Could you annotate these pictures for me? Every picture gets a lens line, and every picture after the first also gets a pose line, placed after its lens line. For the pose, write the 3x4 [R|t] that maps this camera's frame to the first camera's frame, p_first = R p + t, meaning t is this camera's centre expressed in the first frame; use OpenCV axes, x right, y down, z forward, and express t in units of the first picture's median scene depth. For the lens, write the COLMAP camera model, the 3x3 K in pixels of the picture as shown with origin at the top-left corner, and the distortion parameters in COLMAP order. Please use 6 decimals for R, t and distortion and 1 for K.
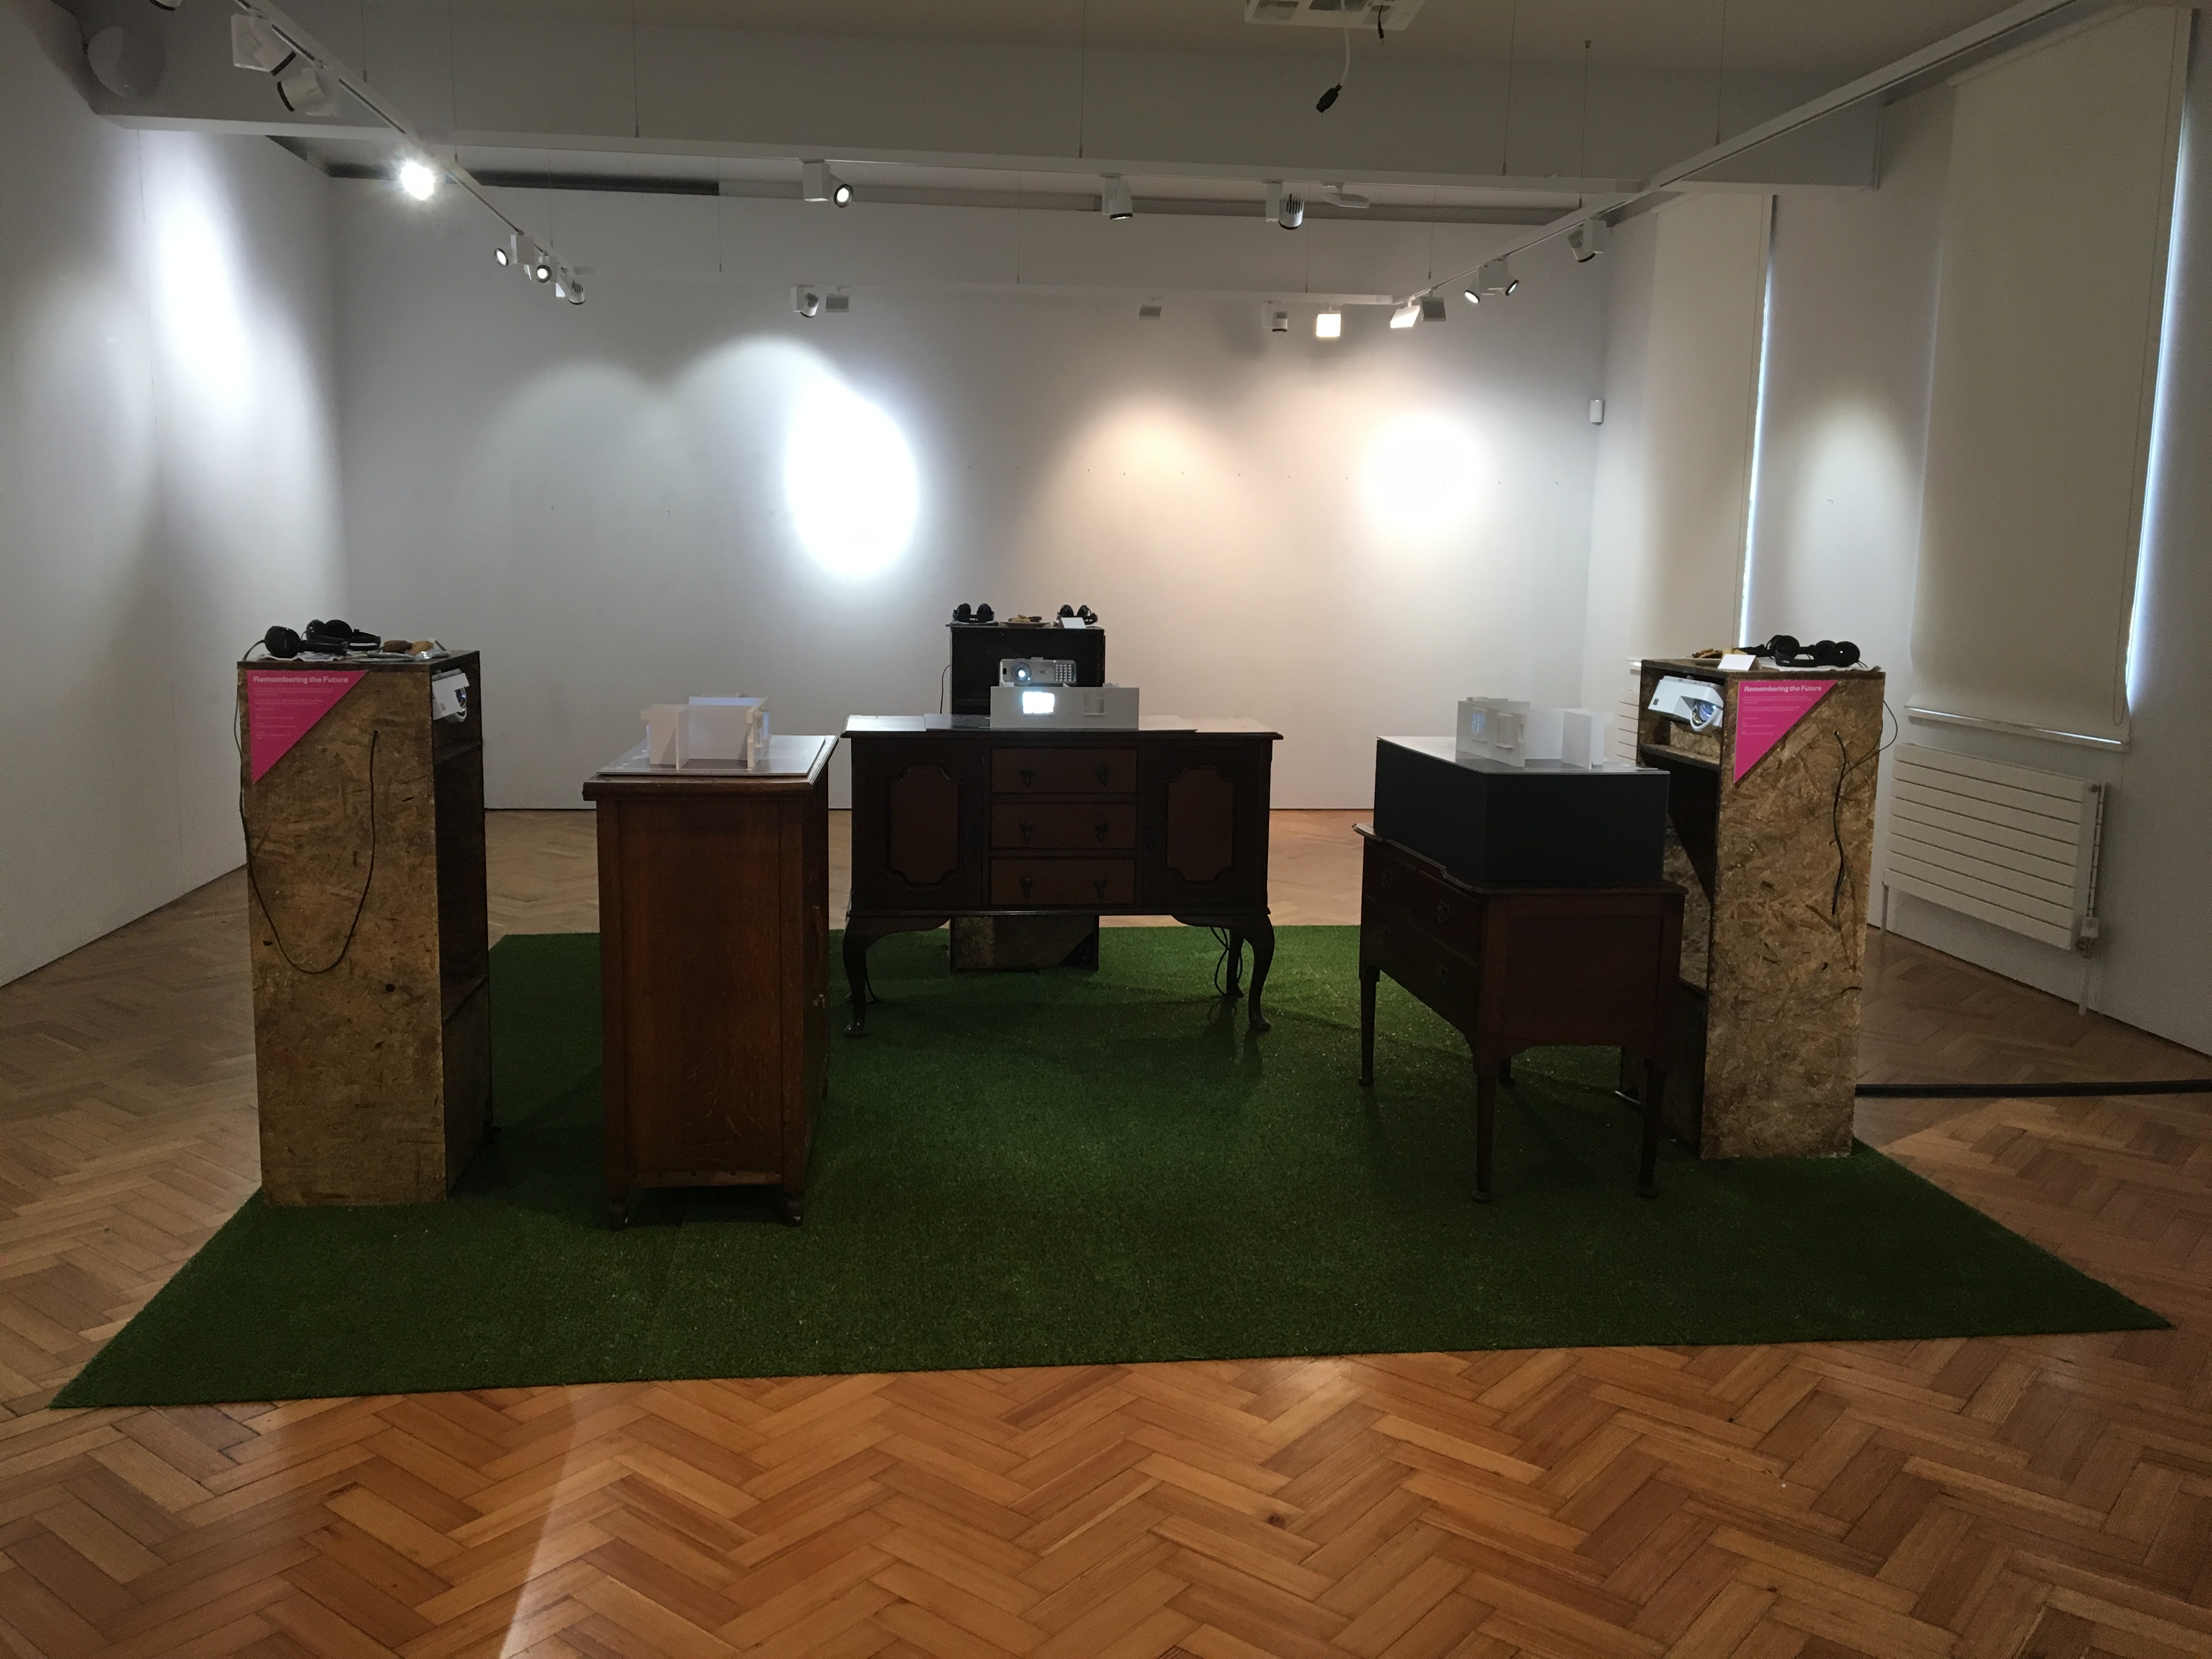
lens RADIAL K [[1862.3, 0, 1106.0], [0, 1862.3, 829.5], [0, 0, 1]] dist [0.085292, -0.129886]
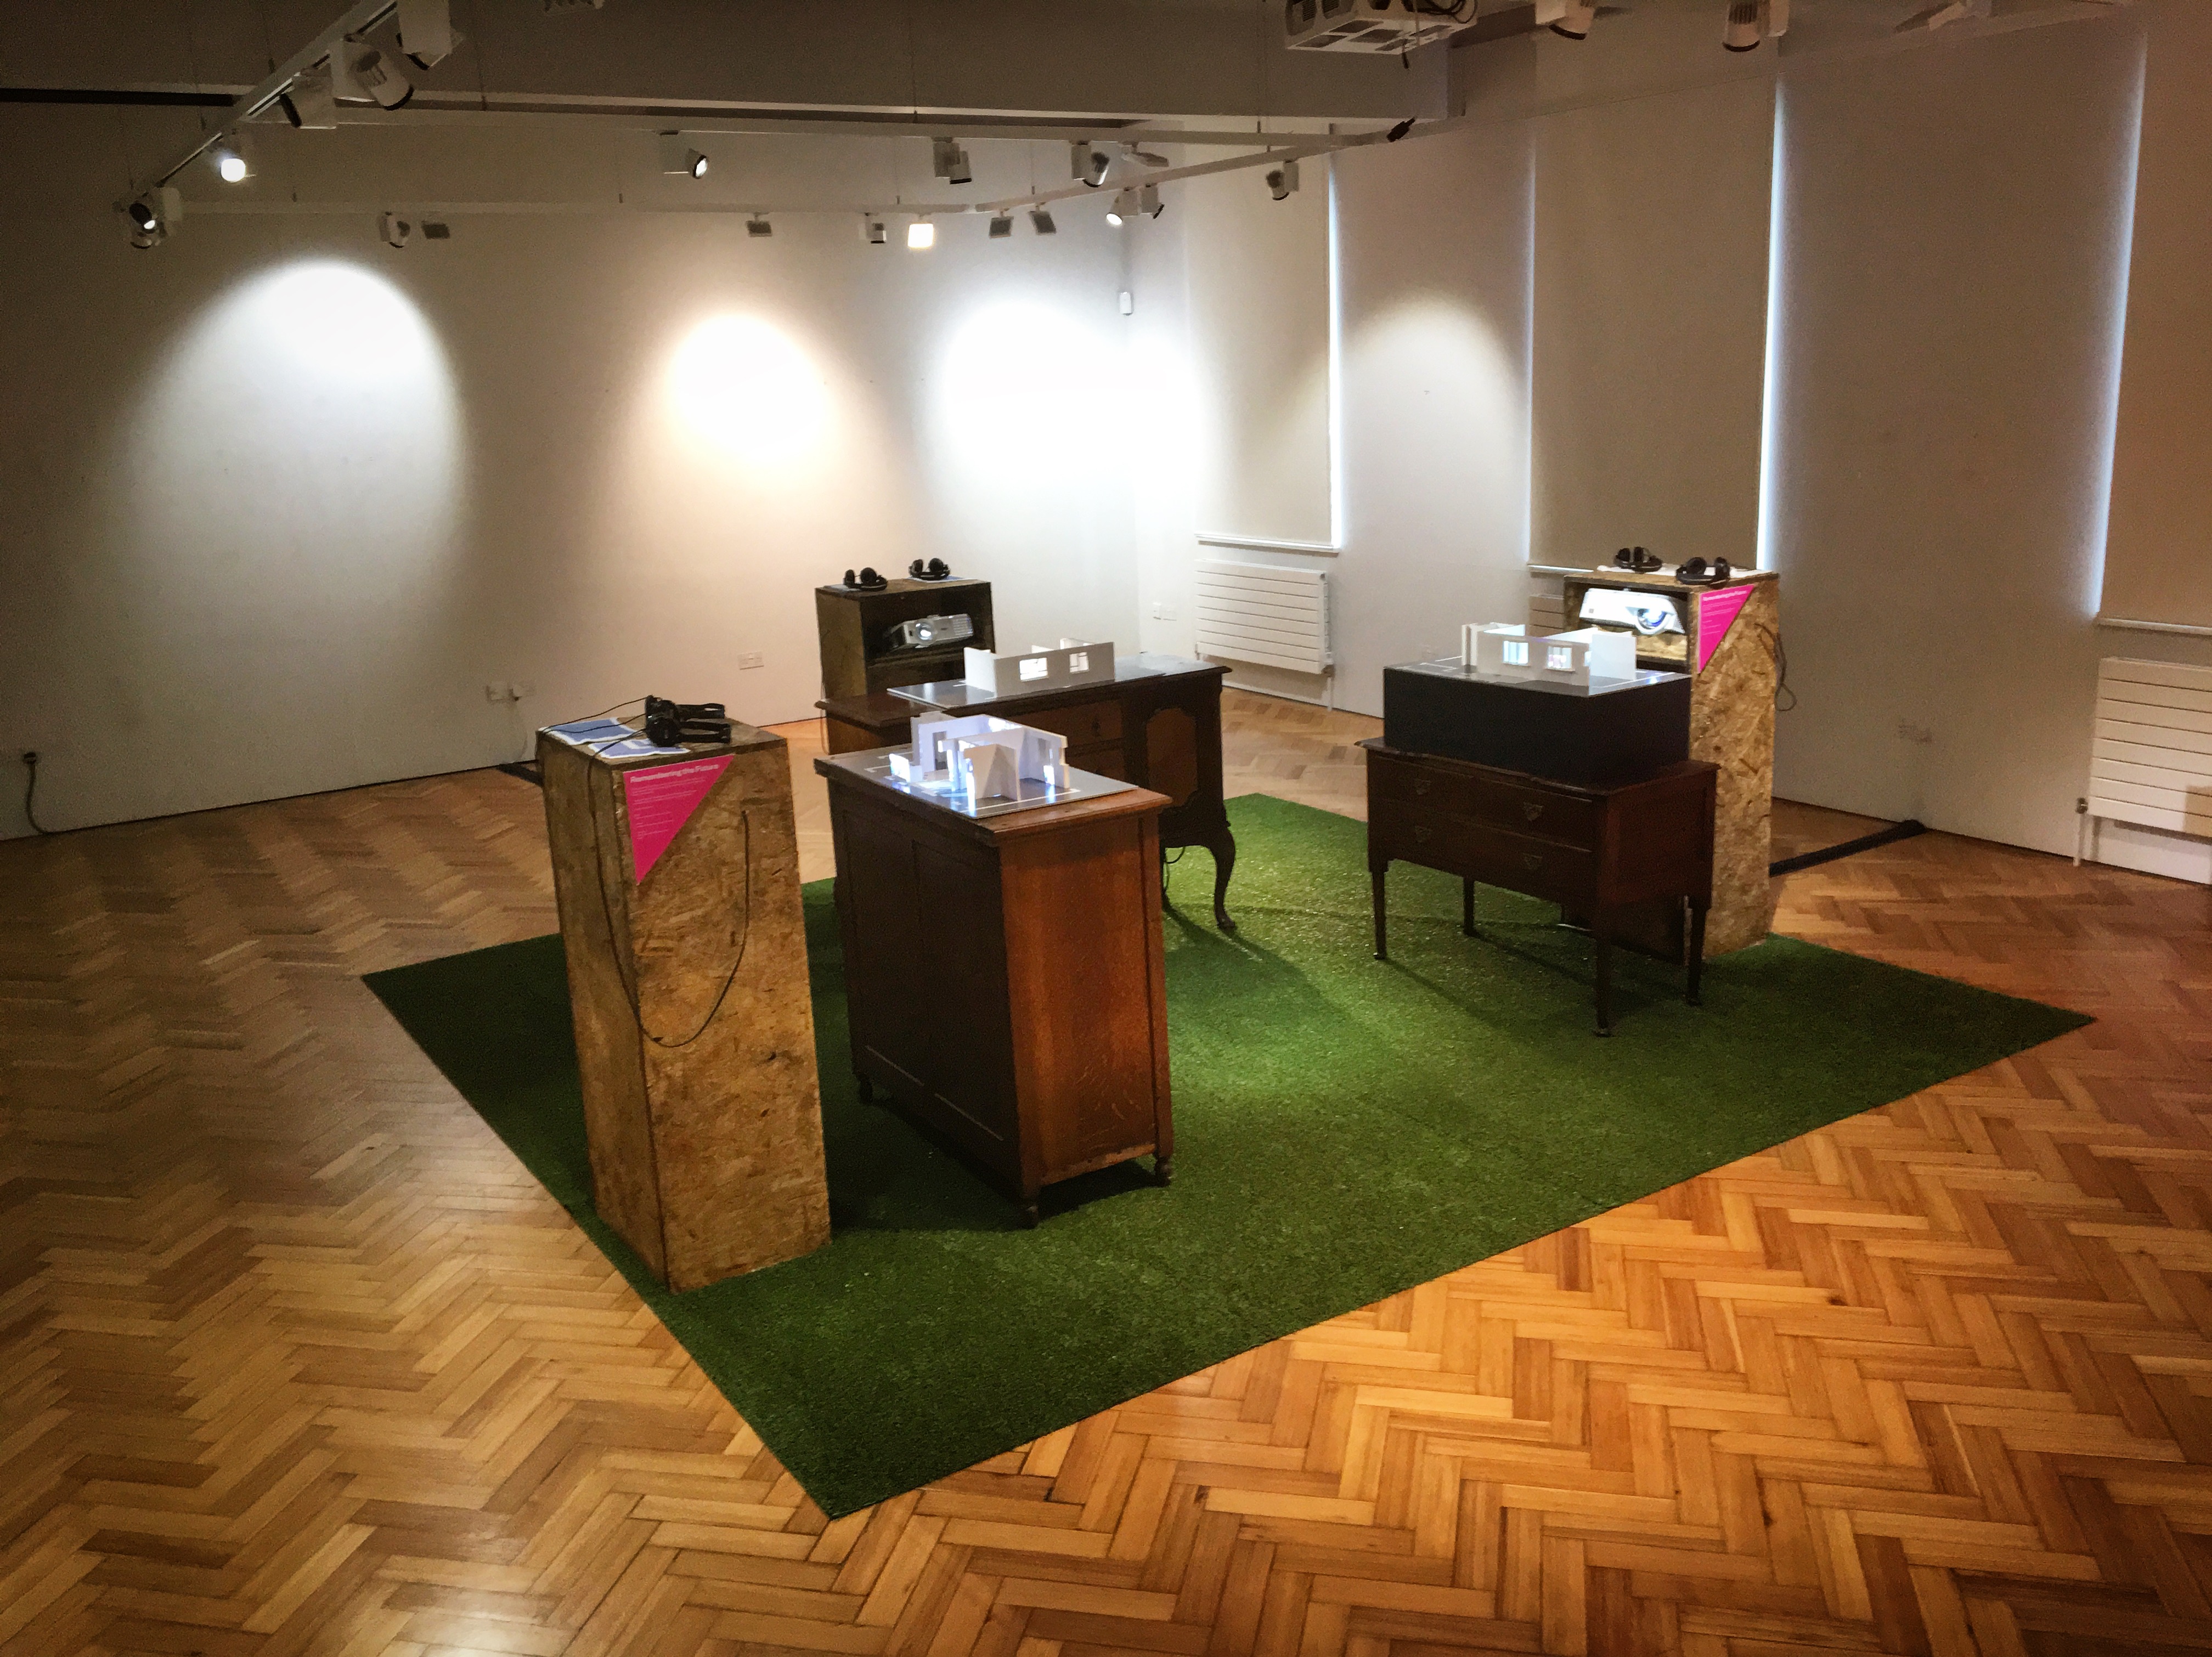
lens RADIAL K [[1862.1, 0, 1106.0], [0, 1862.1, 828.5], [0, 0, 1]] dist [0.085292, -0.129886]
pose [[0.896954, -0.165882, 0.409825, -0.611130], [0.127492, 0.984614, 0.119502, -0.134734], [-0.423343, -0.054939, 0.904302, 0.015076]]
